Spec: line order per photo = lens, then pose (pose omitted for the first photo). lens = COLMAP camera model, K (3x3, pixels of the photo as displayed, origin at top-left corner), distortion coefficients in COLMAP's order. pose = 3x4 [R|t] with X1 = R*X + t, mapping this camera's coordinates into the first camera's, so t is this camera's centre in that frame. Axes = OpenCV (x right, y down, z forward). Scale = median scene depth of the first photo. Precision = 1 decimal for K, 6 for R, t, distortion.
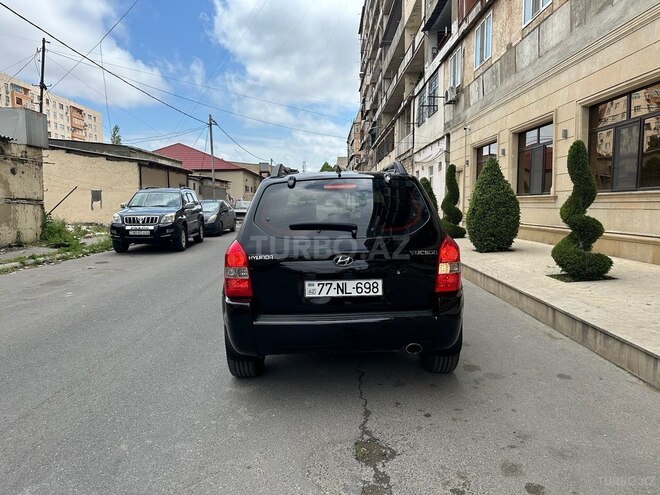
lens RADIAL K [[462.0, 0, 333.9], [0, 462.0, 248.0], [0, 0, 1]] dist [0.046356, -0.054786]
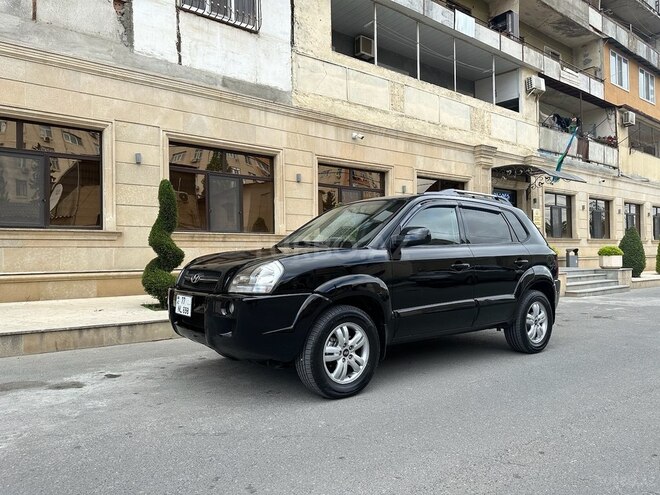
lens RADIAL K [[462.0, 0, 327.9], [0, 462.0, 251.2], [0, 0, 1]] dist [0.046356, -0.054786]
pose [[-0.594694, 0.027082, 0.803496, -0.463705], [0.091700, 0.995195, 0.034327, -0.056584], [-0.798705, 0.094095, -0.594320, 1.123924]]
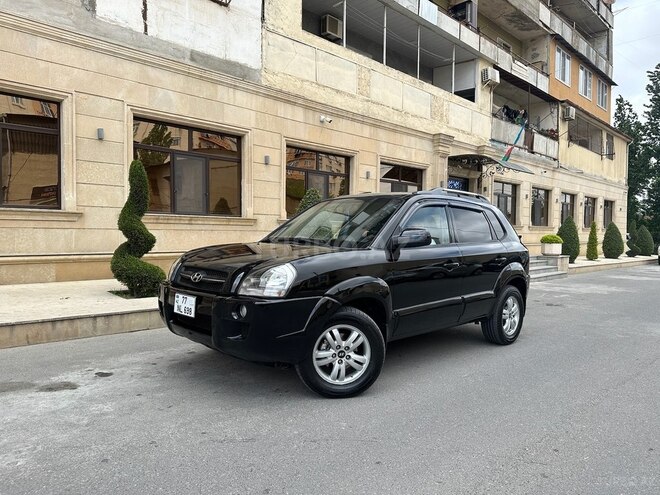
lens RADIAL K [[462.0, 0, 331.7], [0, 462.0, 250.2], [0, 0, 1]] dist [0.046356, -0.054786]
pose [[-0.694650, -0.027569, 0.718819, -0.424134], [0.059239, 0.993679, 0.095357, -0.089101], [-0.716904, 0.108822, -0.688626, 1.176521]]
